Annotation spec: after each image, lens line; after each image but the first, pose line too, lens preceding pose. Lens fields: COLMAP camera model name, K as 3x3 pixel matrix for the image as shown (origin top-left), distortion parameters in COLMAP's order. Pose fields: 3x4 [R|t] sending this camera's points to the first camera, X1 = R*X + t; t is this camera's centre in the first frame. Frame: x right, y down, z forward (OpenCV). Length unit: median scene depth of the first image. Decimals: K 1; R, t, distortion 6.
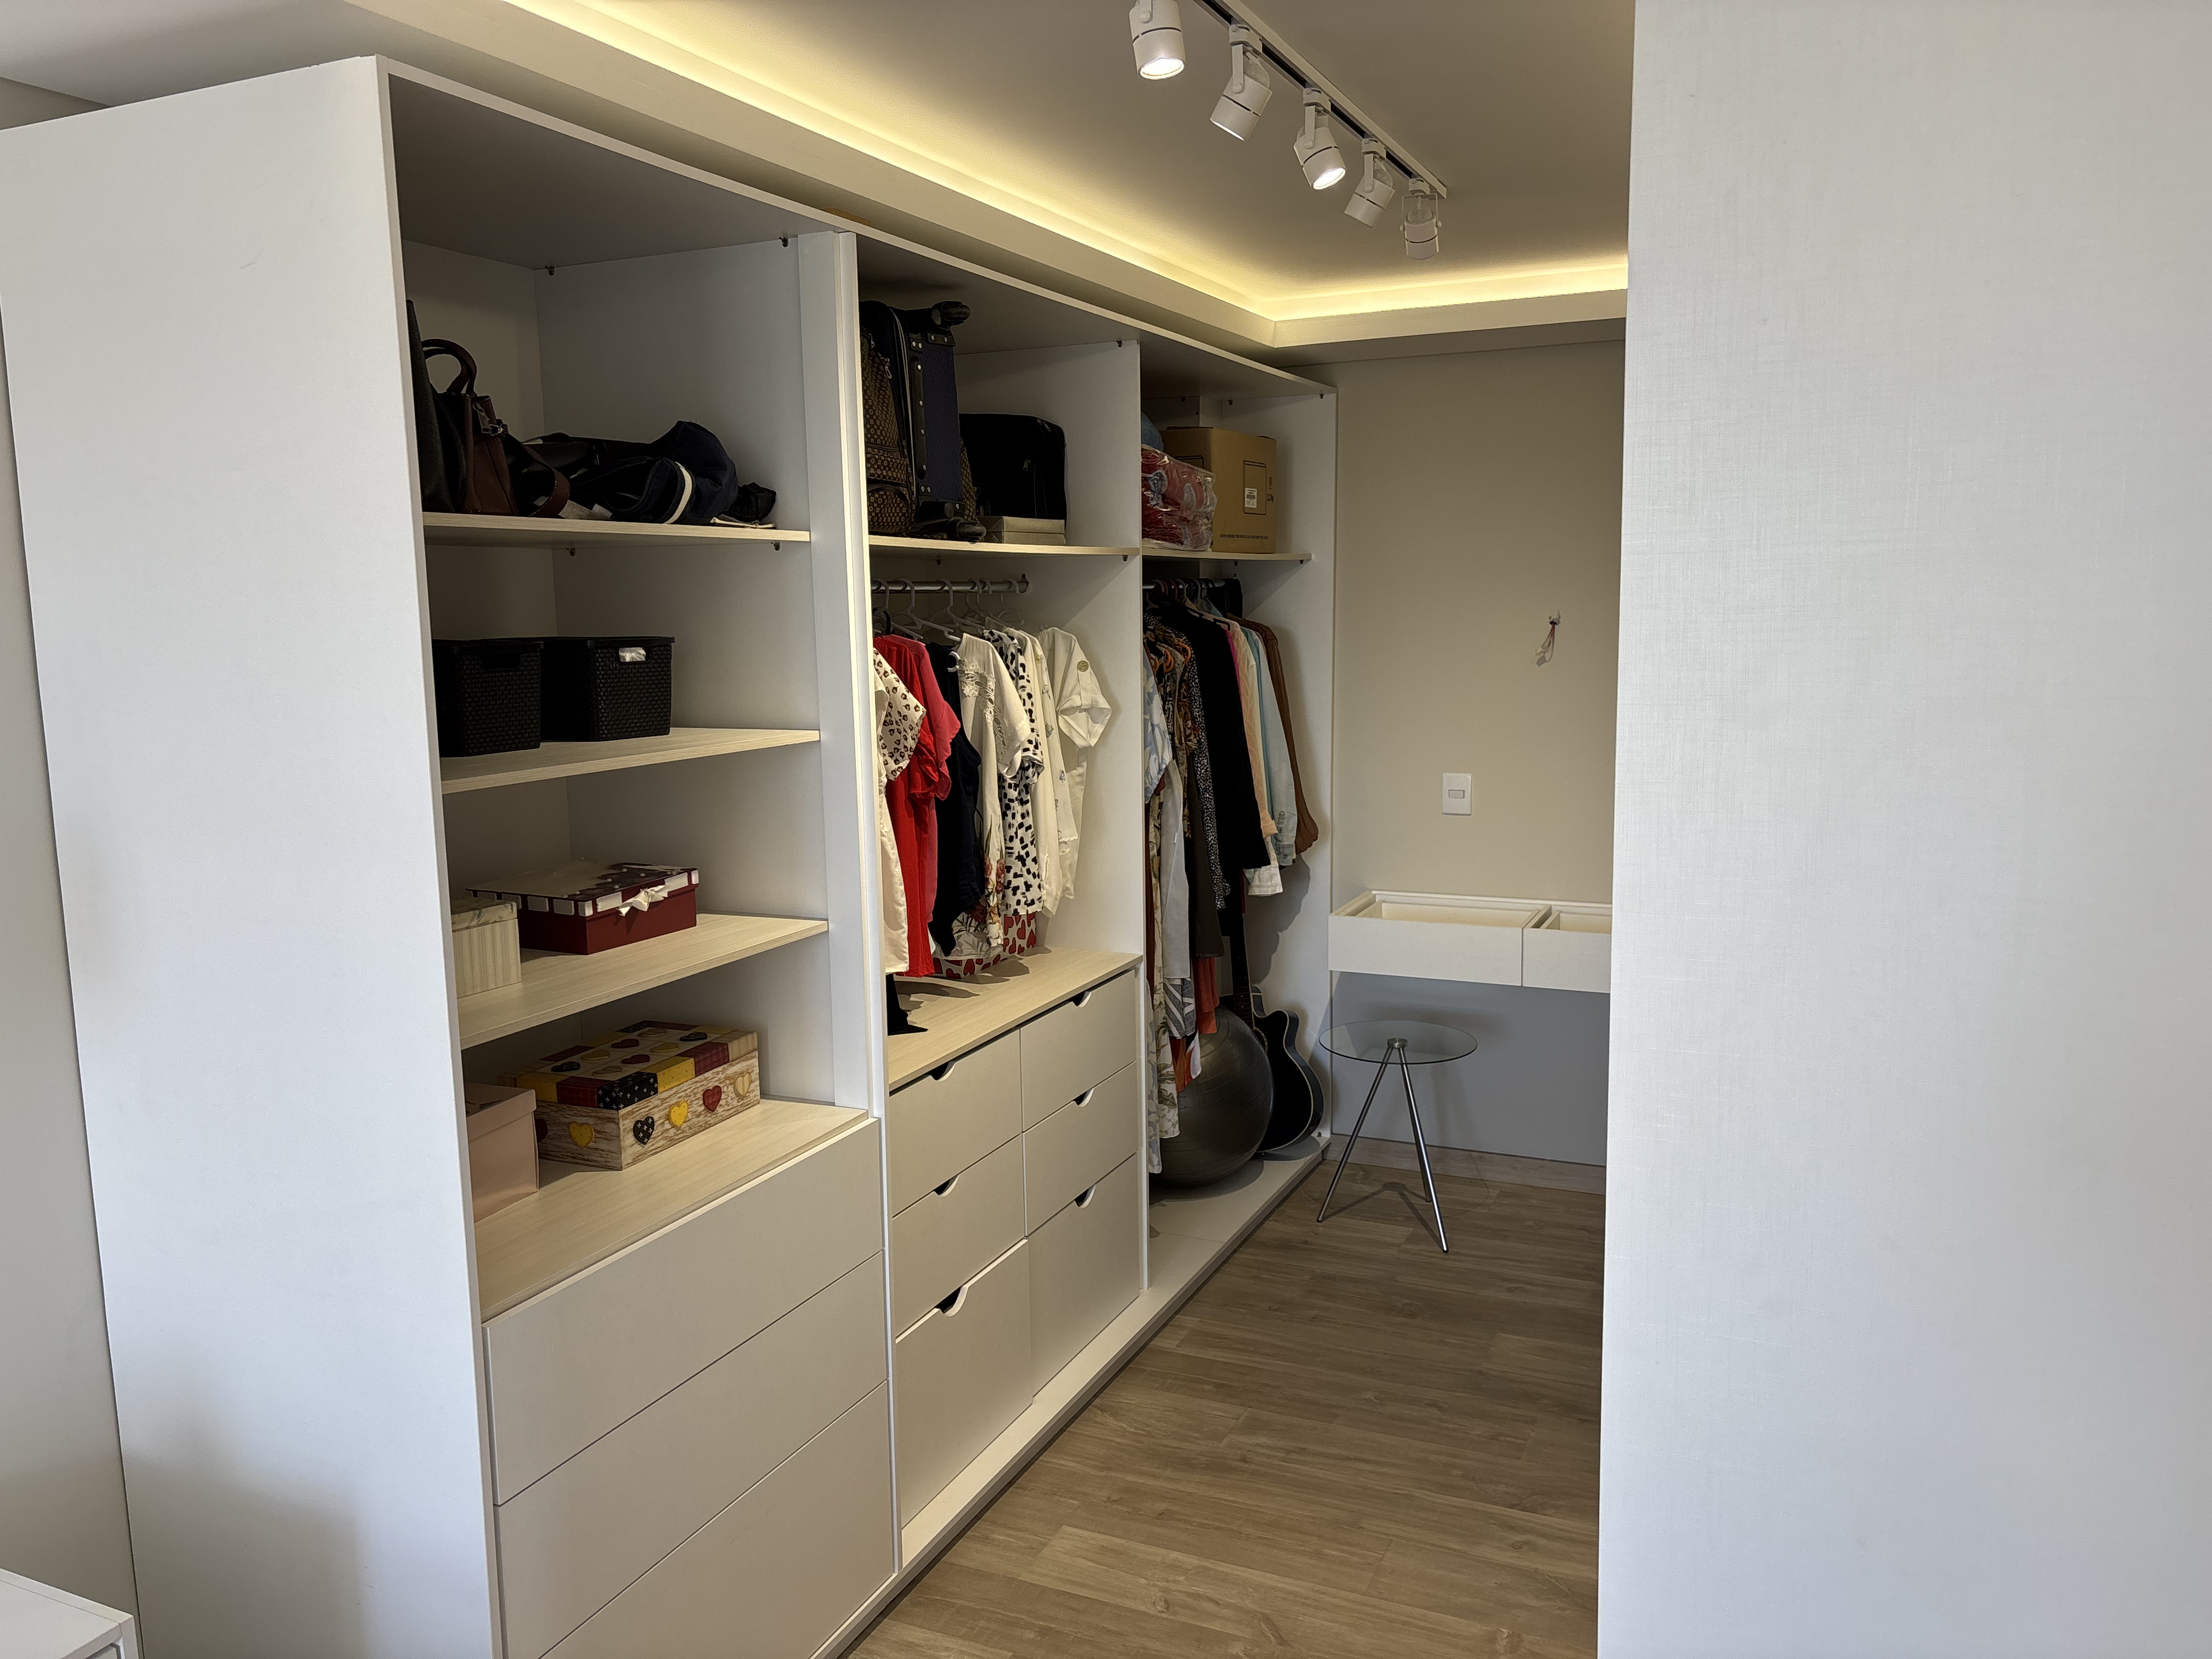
lens RADIAL K [[1679.6, 0, 1108.0], [0, 1679.6, 829.5], [0, 0, 1]] dist [0.048509, -0.048143]
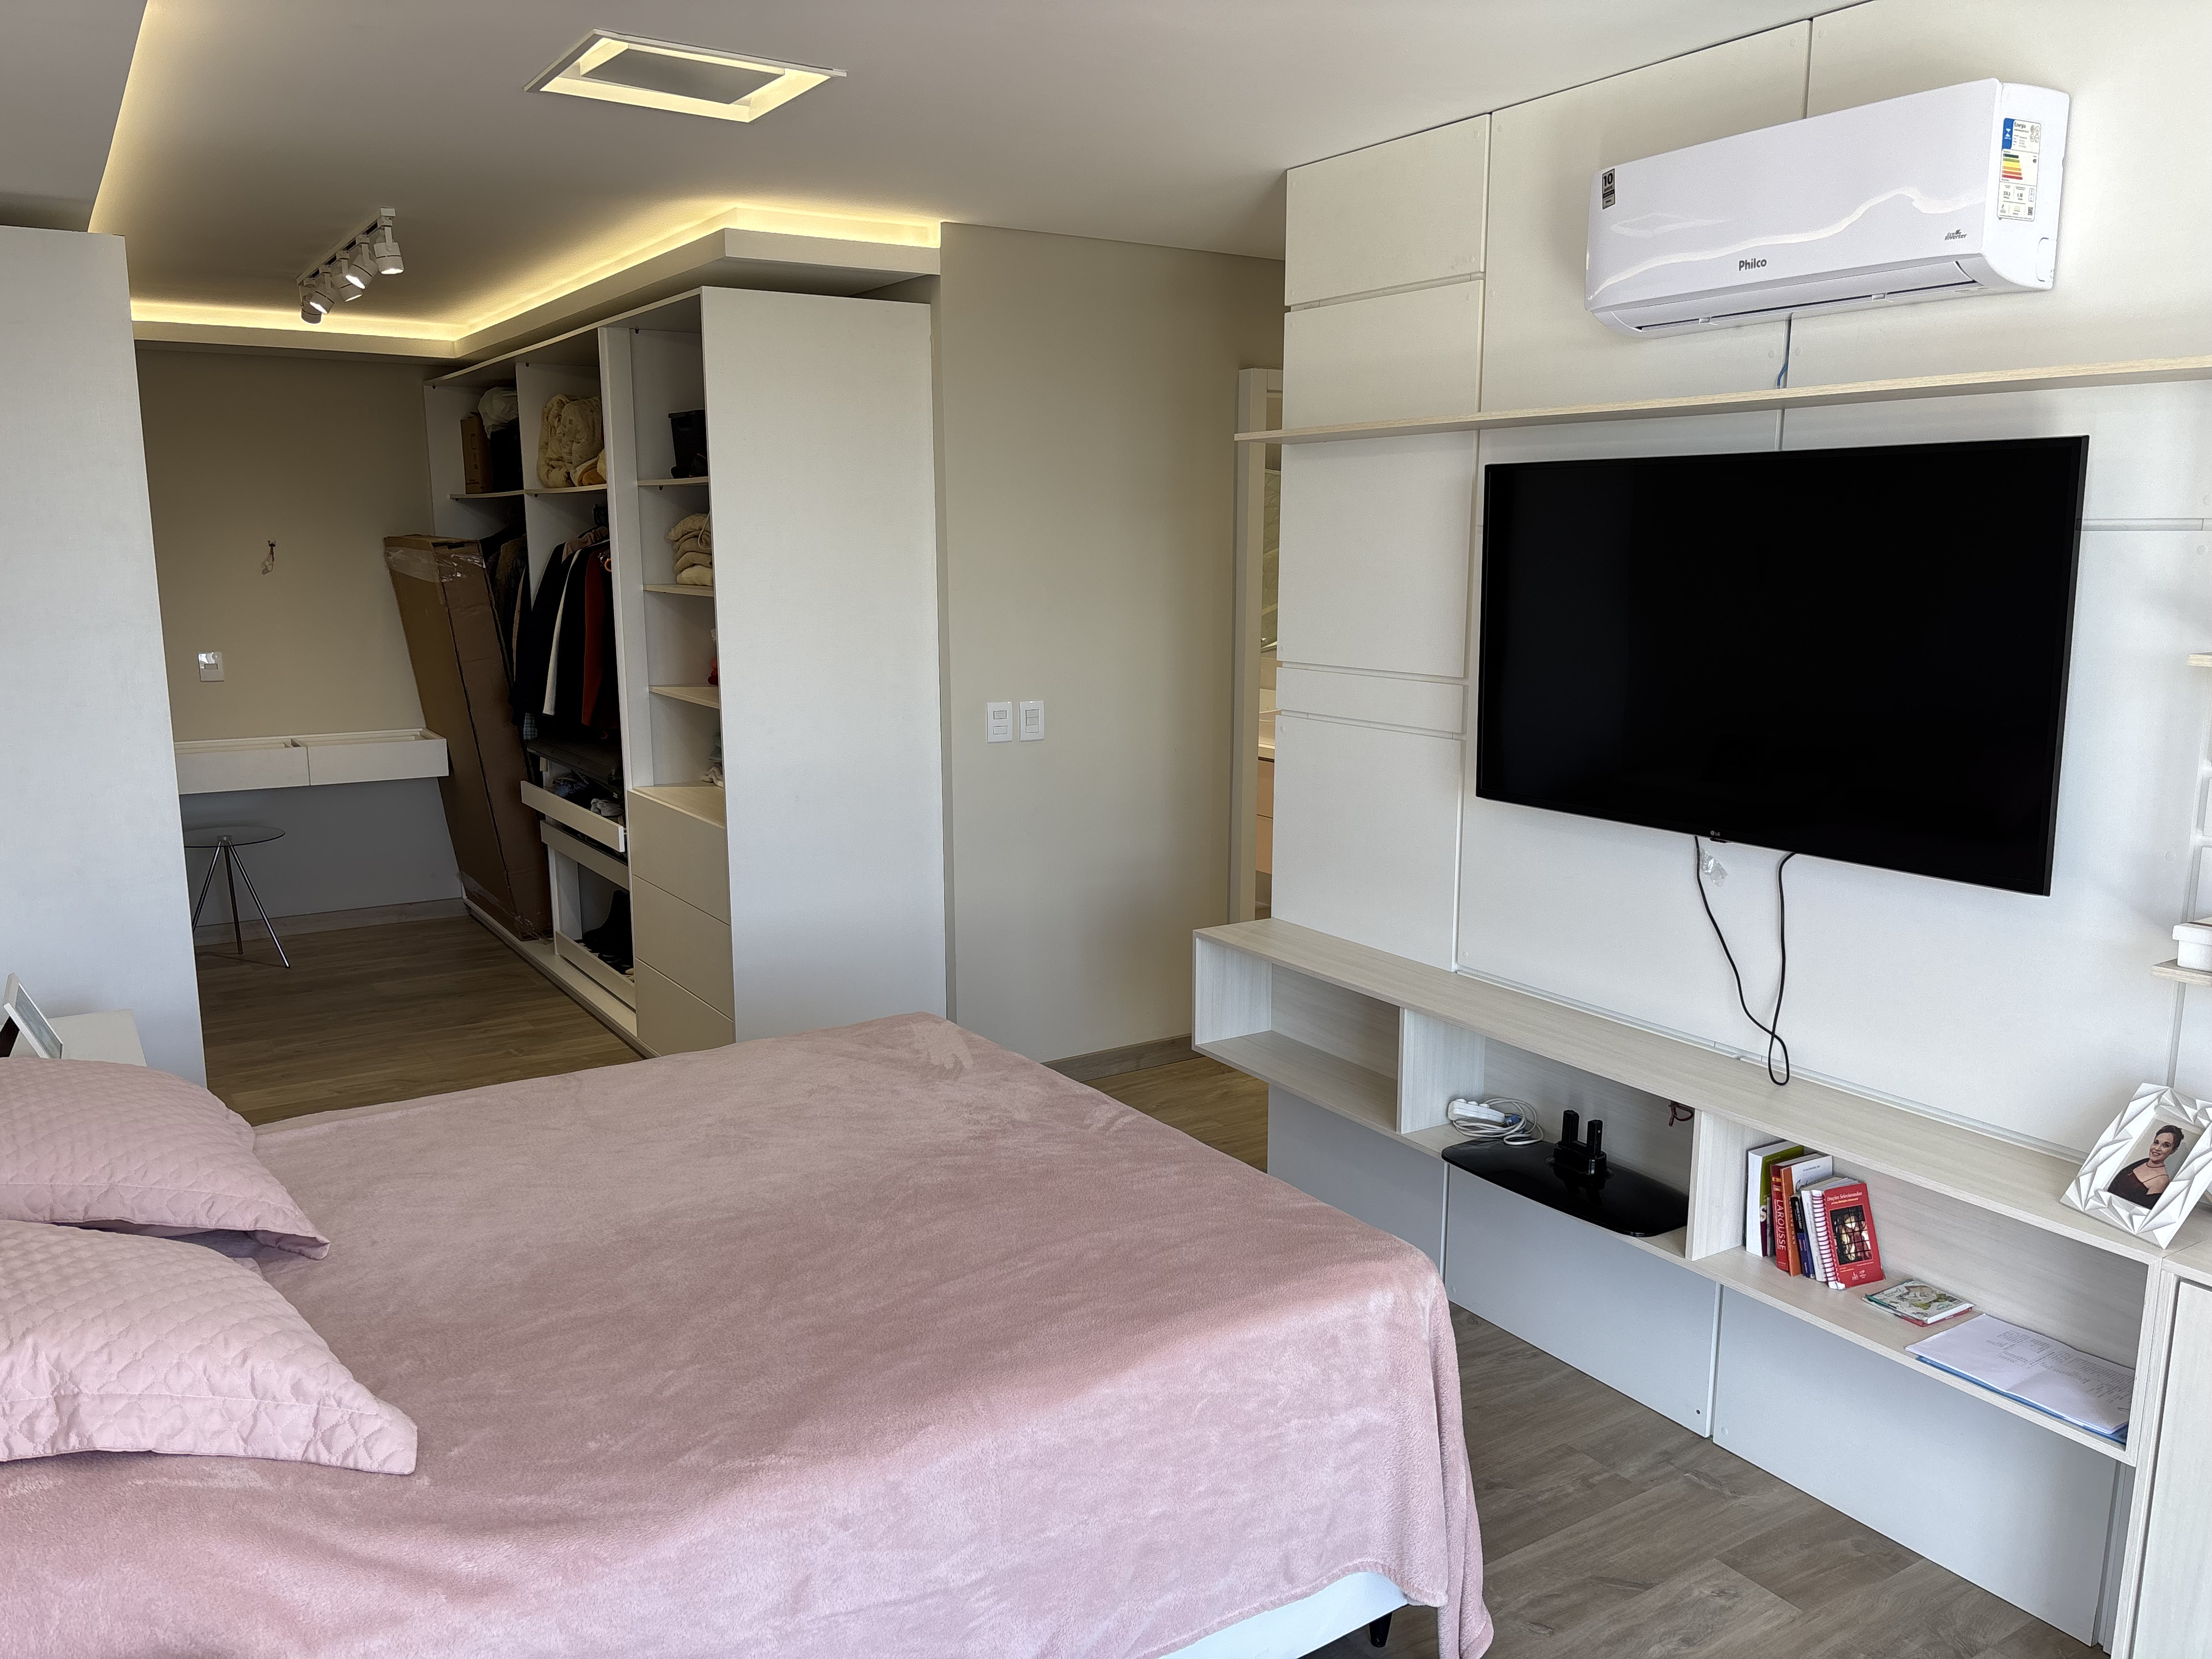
lens RADIAL K [[1679.6, 0, 1107.9], [0, 1679.6, 833.0], [0, 0, 1]] dist [0.048509, -0.048143]
pose [[0.541766, -0.126518, 0.830953, -0.791964], [0.101834, 0.991204, 0.084524, 0.099606], [-0.834338, 0.038828, 0.549884, -0.537529]]
